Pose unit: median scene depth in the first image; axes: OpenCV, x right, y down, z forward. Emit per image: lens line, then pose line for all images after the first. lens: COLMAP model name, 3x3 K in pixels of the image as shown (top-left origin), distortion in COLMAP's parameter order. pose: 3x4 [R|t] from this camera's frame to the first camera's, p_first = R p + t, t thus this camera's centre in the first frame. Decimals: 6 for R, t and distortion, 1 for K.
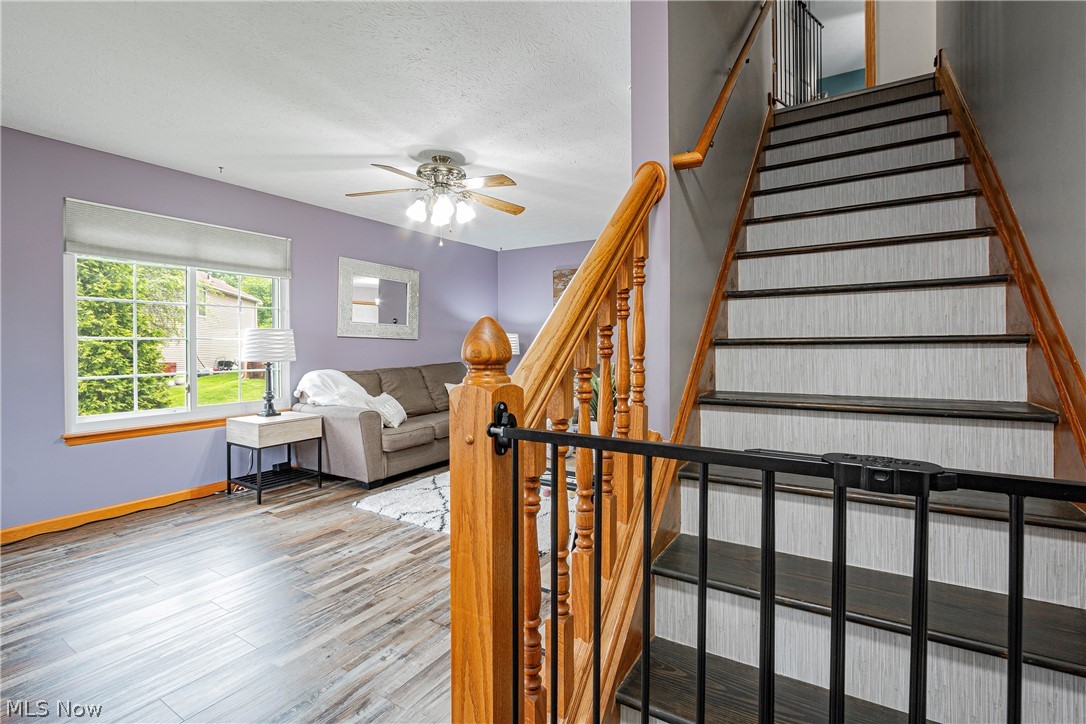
lens RADIAL K [[502.1, 0, 544.4], [0, 502.1, 341.8], [0, 0, 1]] dist [-0.022648, 0.002560]
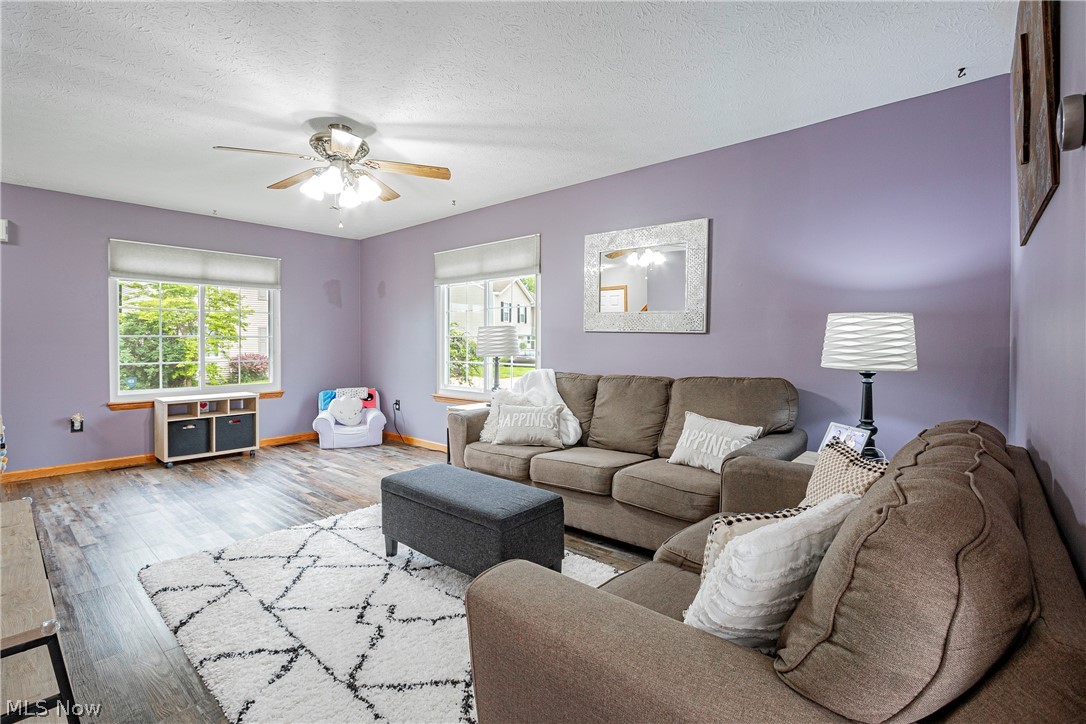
lens RADIAL K [[502.1, 0, 540.0], [0, 502.1, 350.7], [0, 0, 1]] dist [-0.022648, 0.002560]
pose [[-0.150096, 0.014490, -0.988565, 0.728937], [-0.000137, 0.999892, 0.014677, 0.013029], [0.988671, 0.002338, -0.150078, 1.770599]]
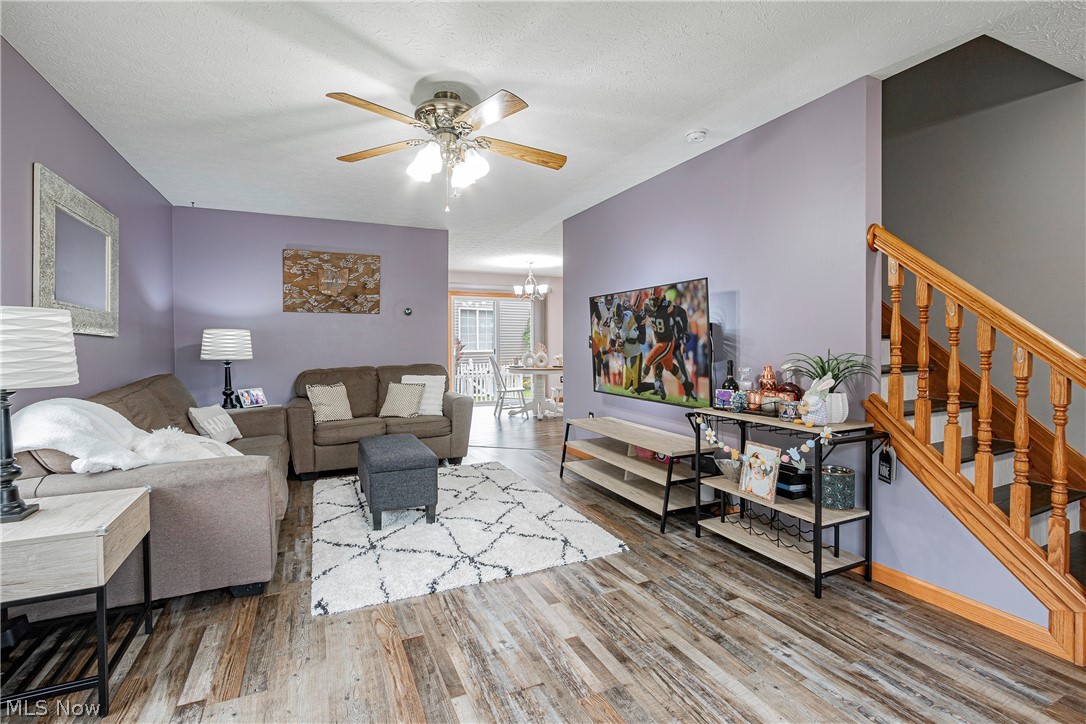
lens RADIAL K [[502.1, 0, 541.0], [0, 502.1, 344.7], [0, 0, 1]] dist [-0.022648, 0.002560]
pose [[0.537883, -0.008649, 0.842975, -0.919769], [0.006056, 0.999961, 0.006396, 0.004838], [-0.842998, 0.001665, 0.537914, 0.571383]]
